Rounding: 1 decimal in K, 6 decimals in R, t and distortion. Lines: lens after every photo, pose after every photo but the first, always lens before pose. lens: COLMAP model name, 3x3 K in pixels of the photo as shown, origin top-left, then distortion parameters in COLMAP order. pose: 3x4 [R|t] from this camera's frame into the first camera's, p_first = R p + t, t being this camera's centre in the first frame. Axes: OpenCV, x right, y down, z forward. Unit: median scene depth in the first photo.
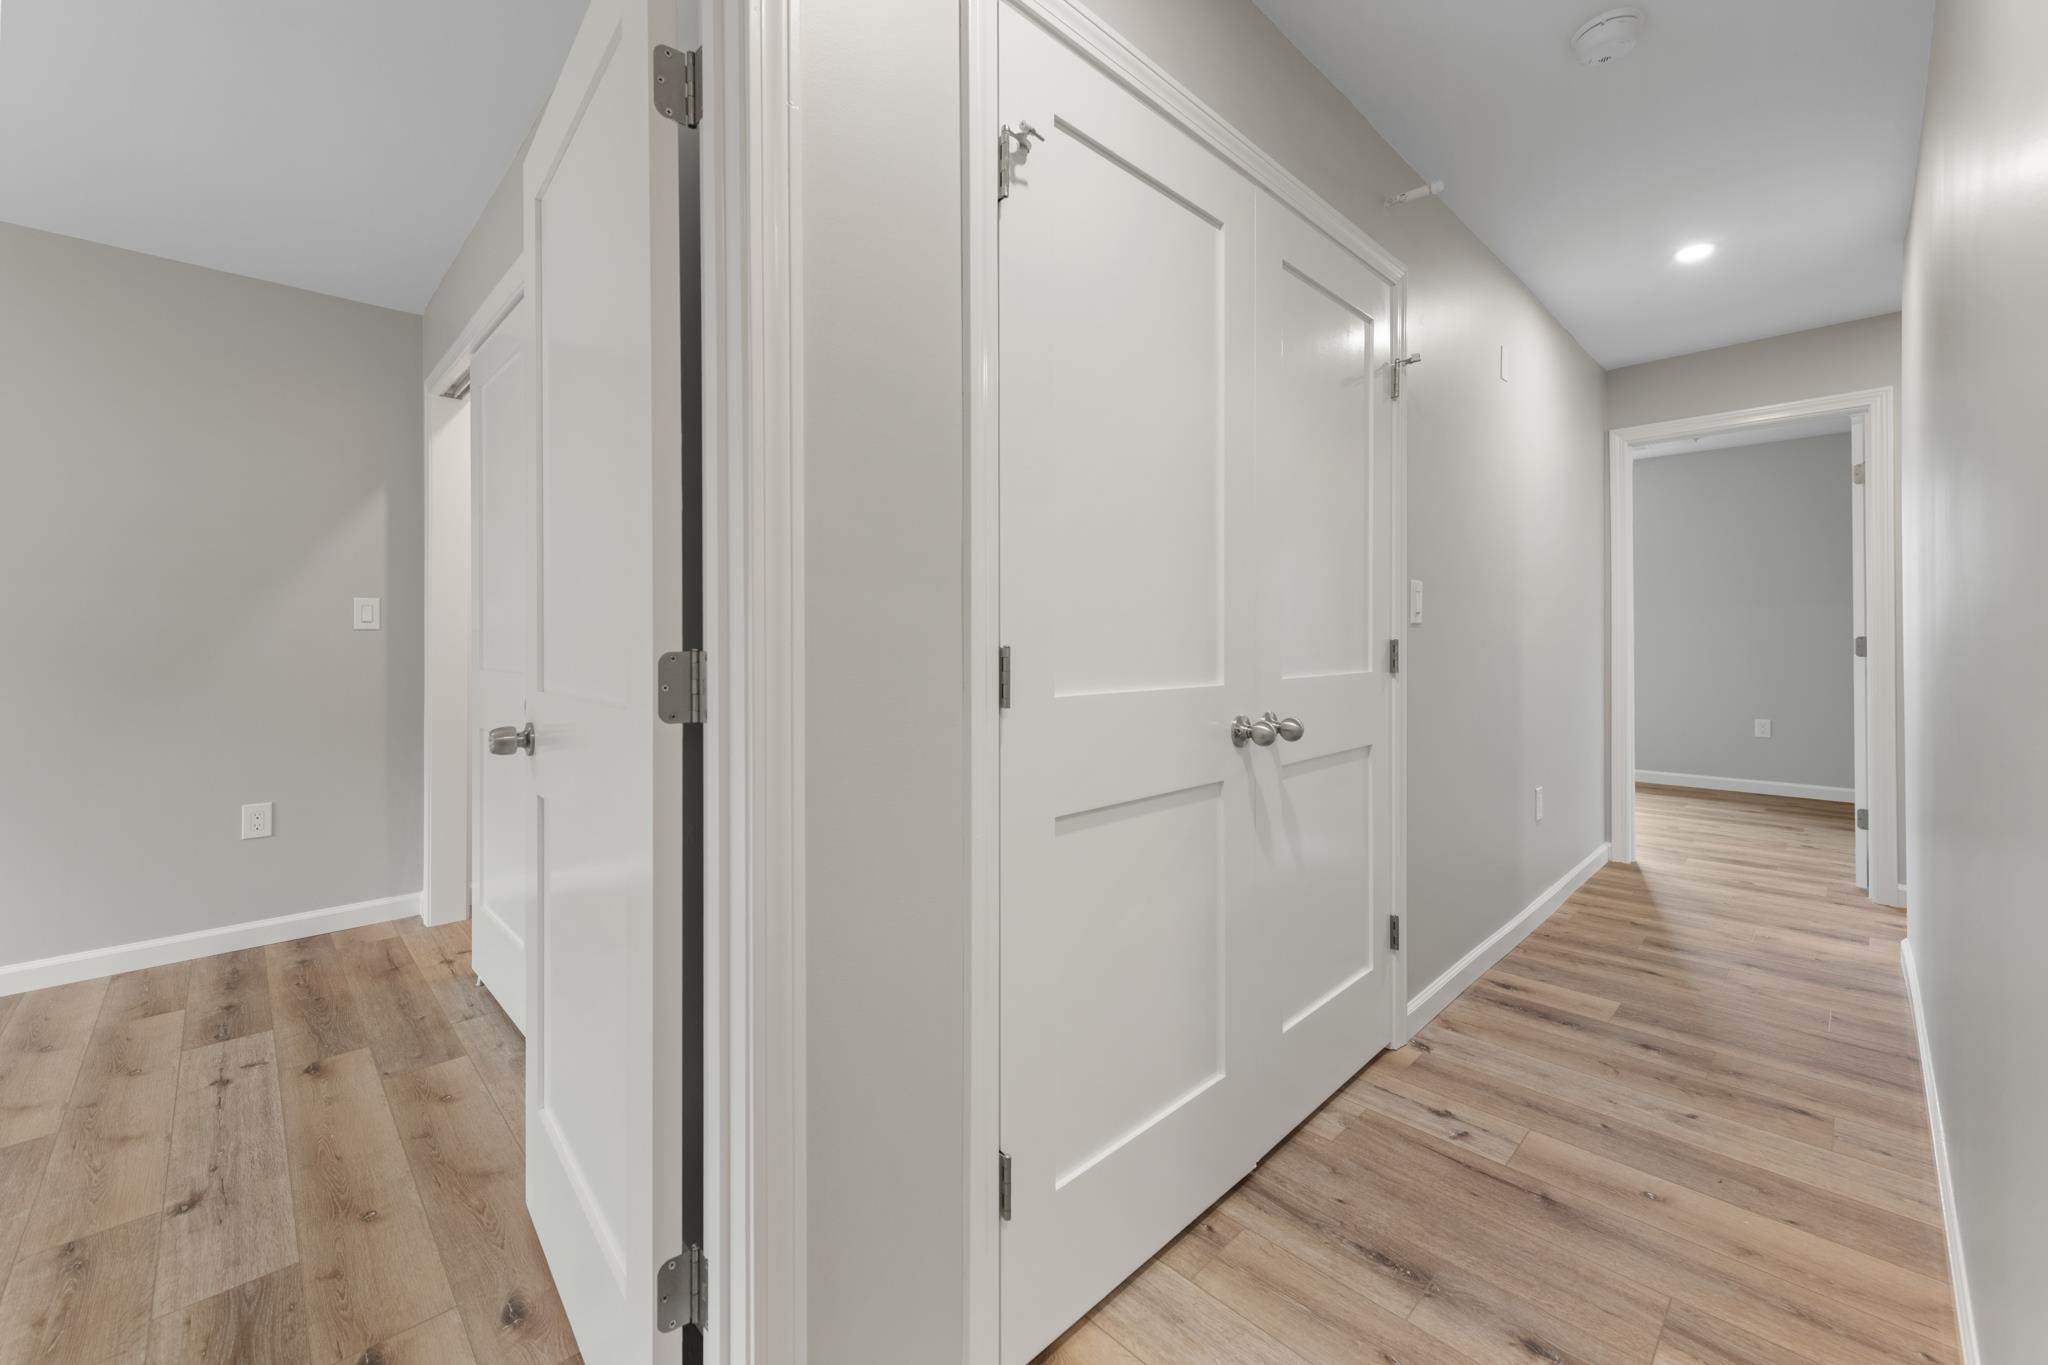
lens RADIAL K [[806.4, 0, 1029.9], [0, 806.4, 642.0], [0, 0, 1]] dist [0.009487, -0.002976]
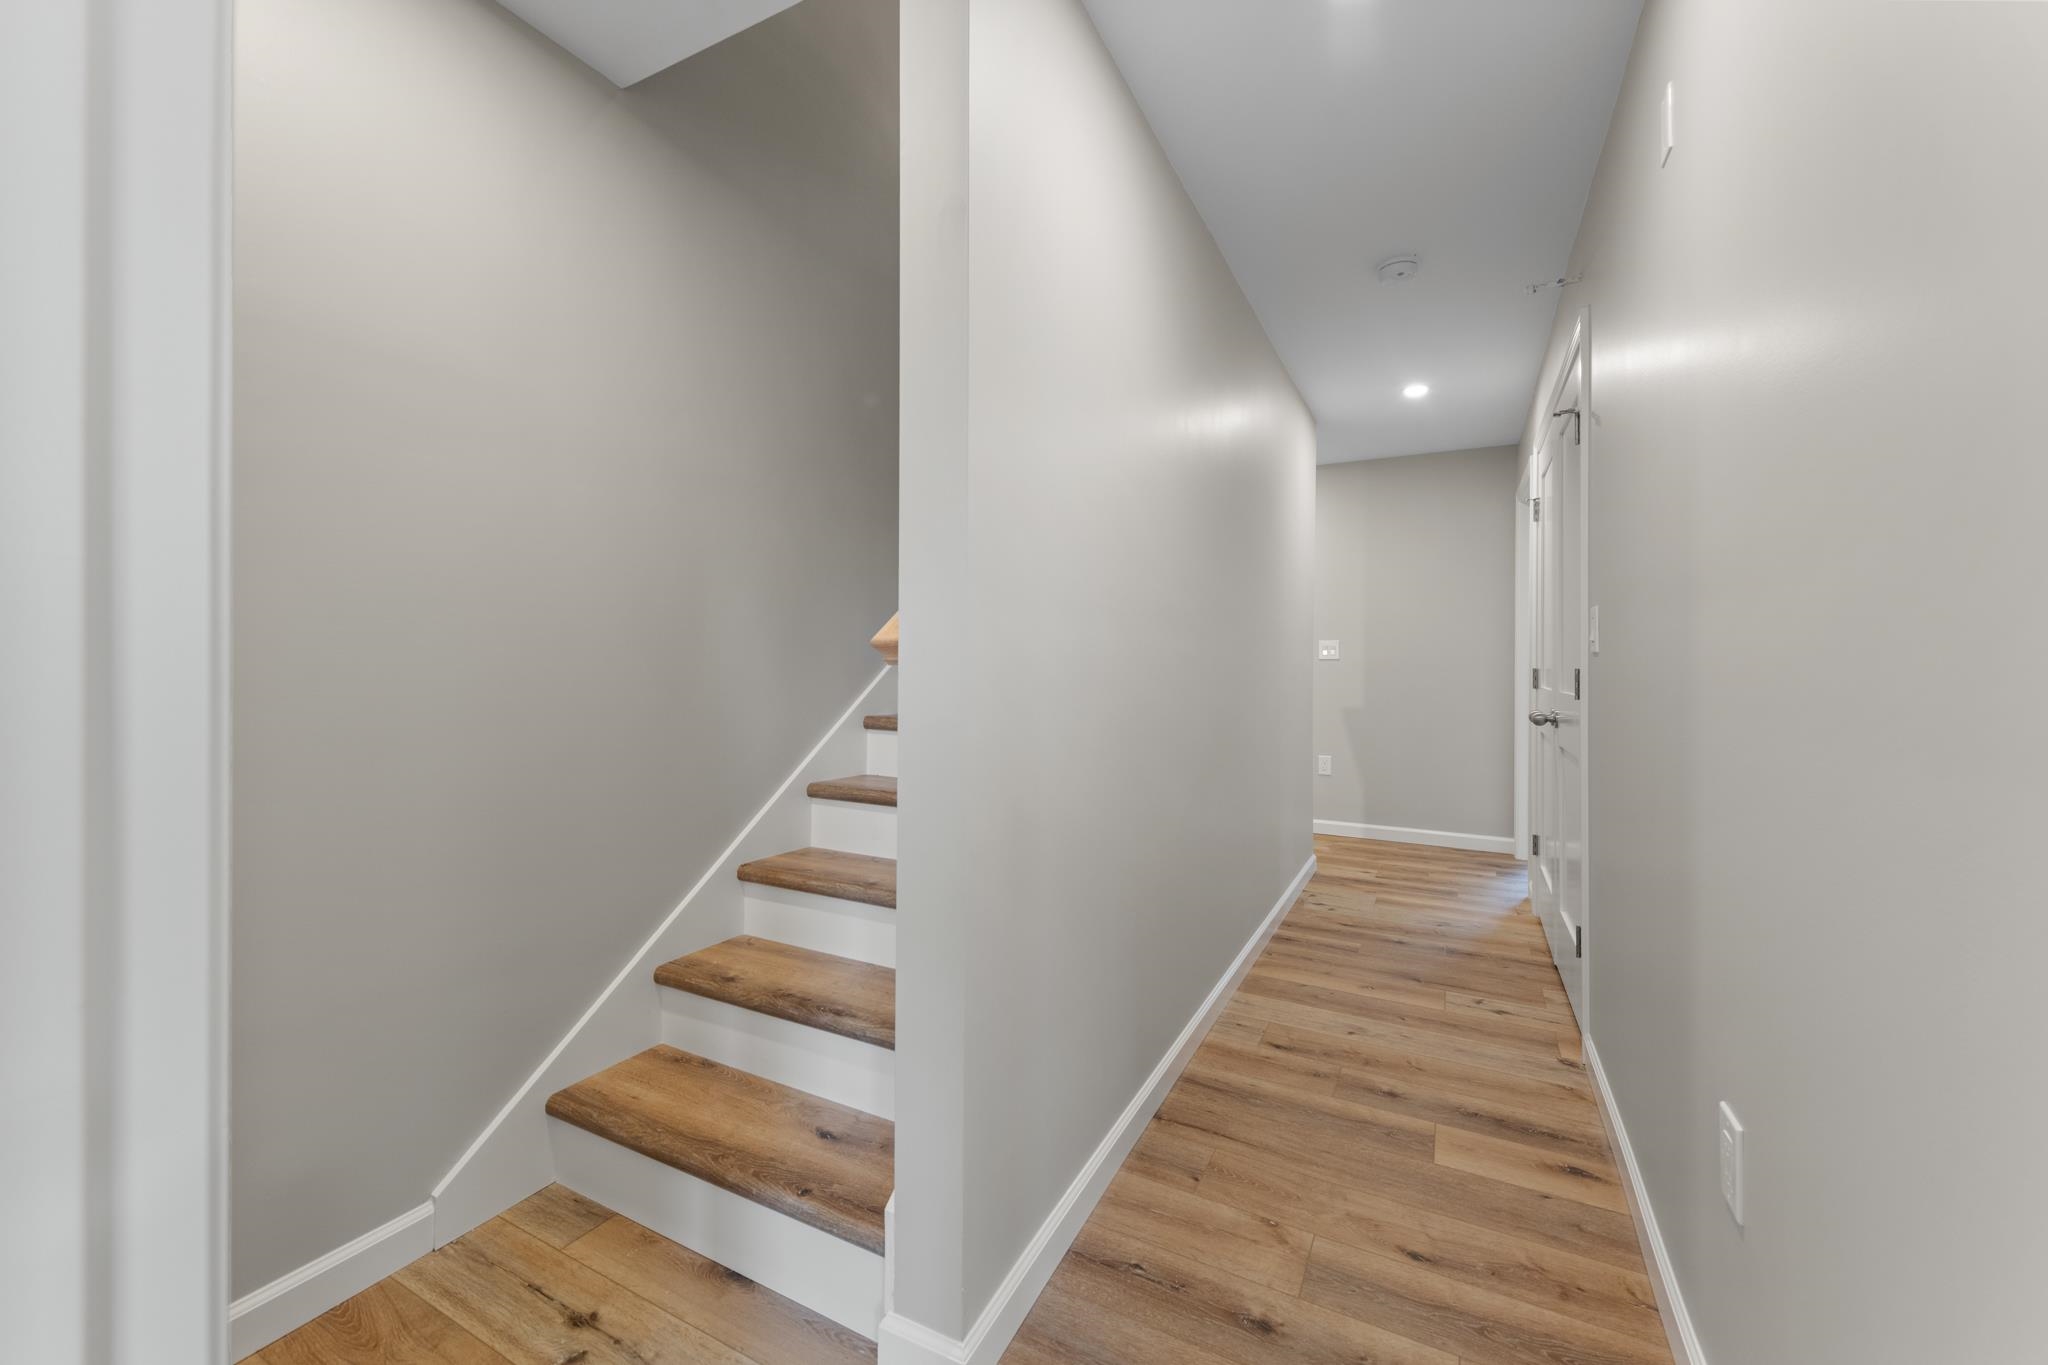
lens RADIAL K [[806.4, 0, 1023.6], [0, 806.4, 669.6], [0, 0, 1]] dist [0.009487, -0.002976]
pose [[-0.952370, 0.006406, -0.304876, 1.606459], [0.001411, 0.999861, 0.016600, -0.022210], [0.304940, 0.015379, -0.952247, 1.943454]]
